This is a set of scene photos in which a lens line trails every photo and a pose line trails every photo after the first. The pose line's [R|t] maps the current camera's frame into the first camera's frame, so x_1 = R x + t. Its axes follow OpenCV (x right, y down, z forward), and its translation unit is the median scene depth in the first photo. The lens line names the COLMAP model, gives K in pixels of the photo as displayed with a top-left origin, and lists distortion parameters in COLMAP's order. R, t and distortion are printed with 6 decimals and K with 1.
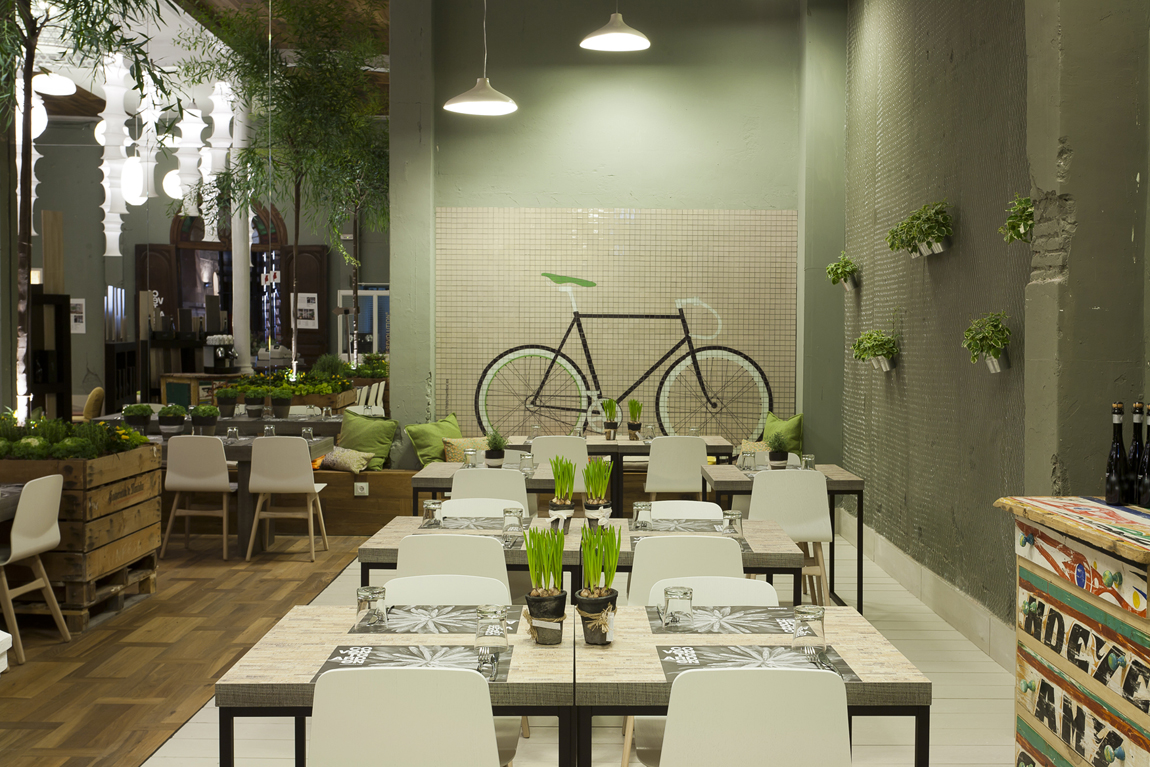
lens RADIAL K [[1272.2, 0, 585.6], [0, 1272.2, 380.0], [0, 0, 1]] dist [0.011534, 0.000000]
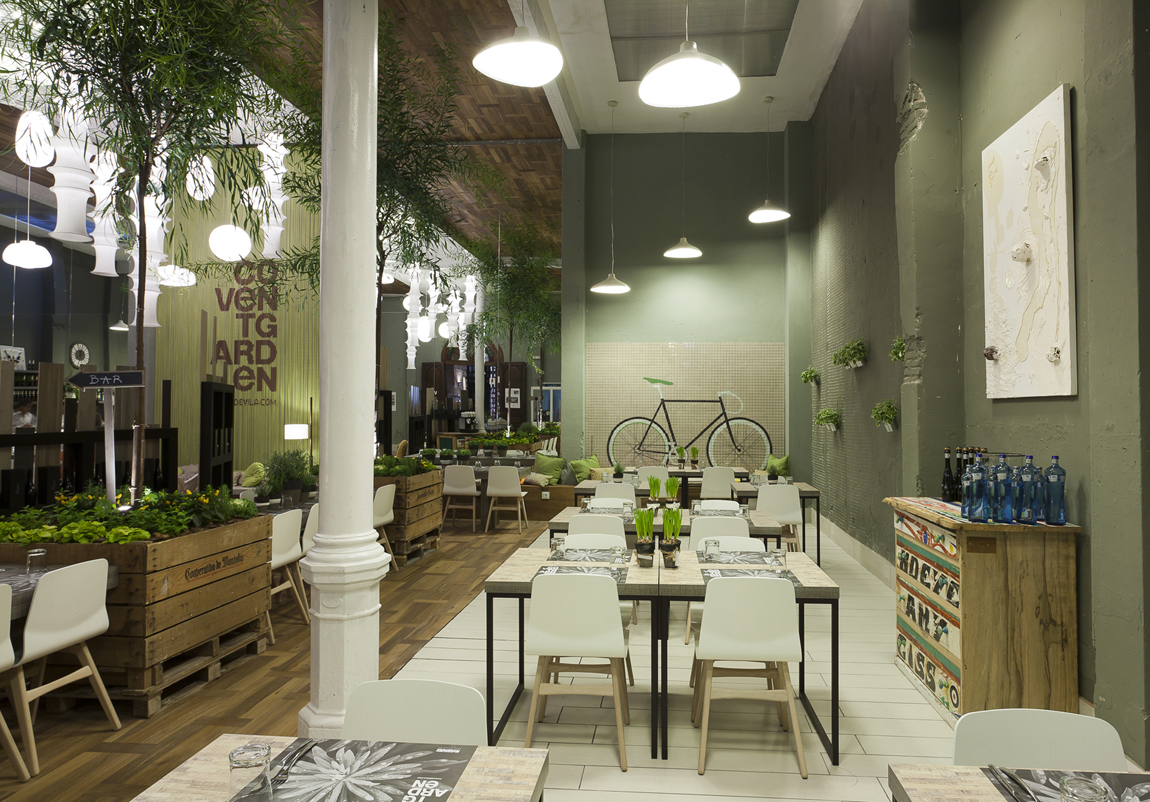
lens RADIAL K [[730.4, 0, 606.0], [0, 730.4, 394.3], [0, 0, 1]] dist [-0.003675, 0.003700]
pose [[0.996260, -0.004163, -0.086308, 0.002965], [-0.000861, 0.998311, -0.058096, 0.001336], [0.086404, 0.057953, 0.994573, -0.058238]]
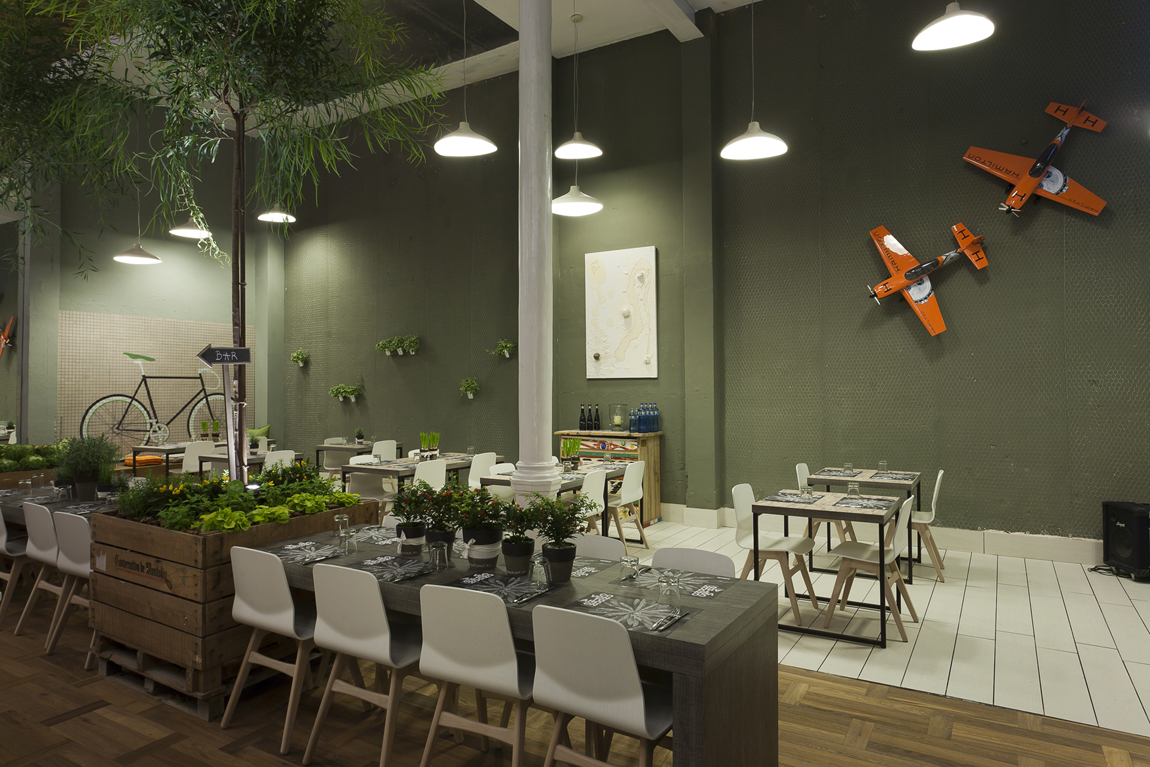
lens RADIAL K [[706.6, 0, 576.9], [0, 706.6, 374.1], [0, 0, 1]] dist [0.006708, 0.000742]
pose [[0.512173, 0.004605, 0.858870, -0.630872], [0.039388, 0.998808, -0.028844, -0.003274], [-0.857978, 0.048603, 0.511381, -0.023337]]
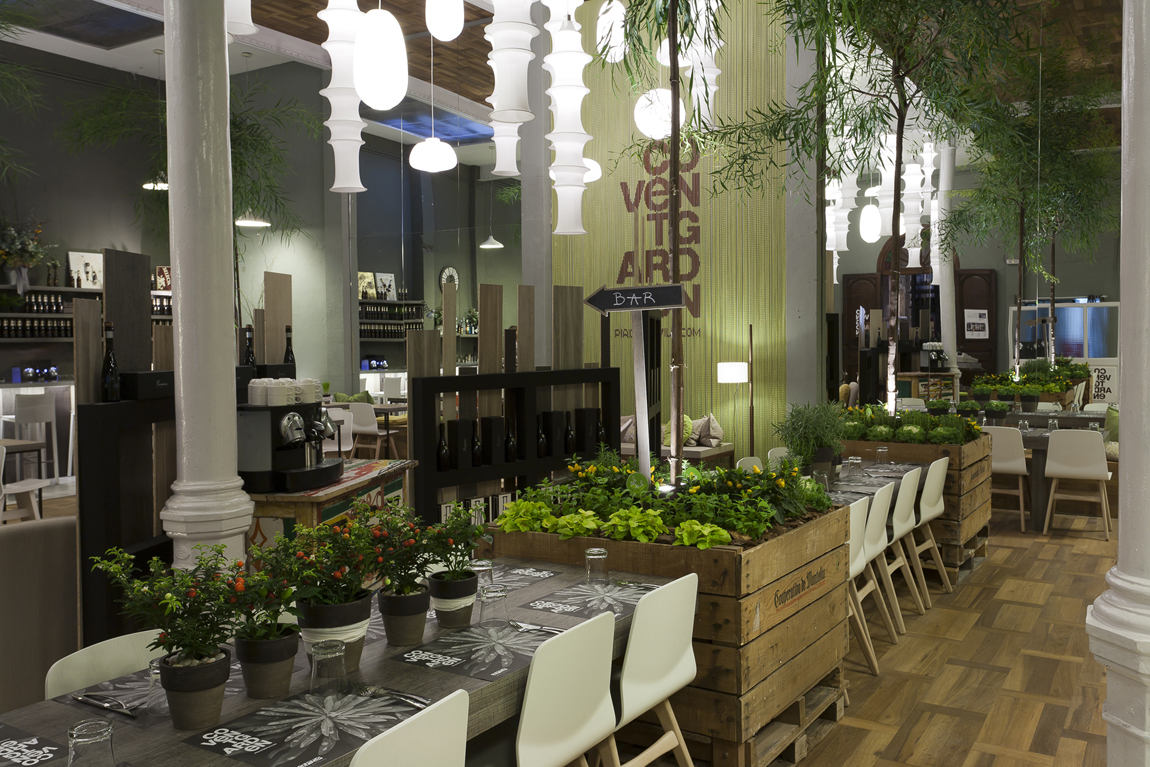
lens RADIAL K [[984.2, 0, 580.8], [0, 984.2, 377.7], [0, 0, 1]] dist [0.008411, -0.001148]
pose [[0.855028, 0.007195, -0.518533, -0.157033], [-0.007369, 0.999971, 0.001724, -0.001139], [0.518530, 0.002347, 0.855056, 0.000846]]
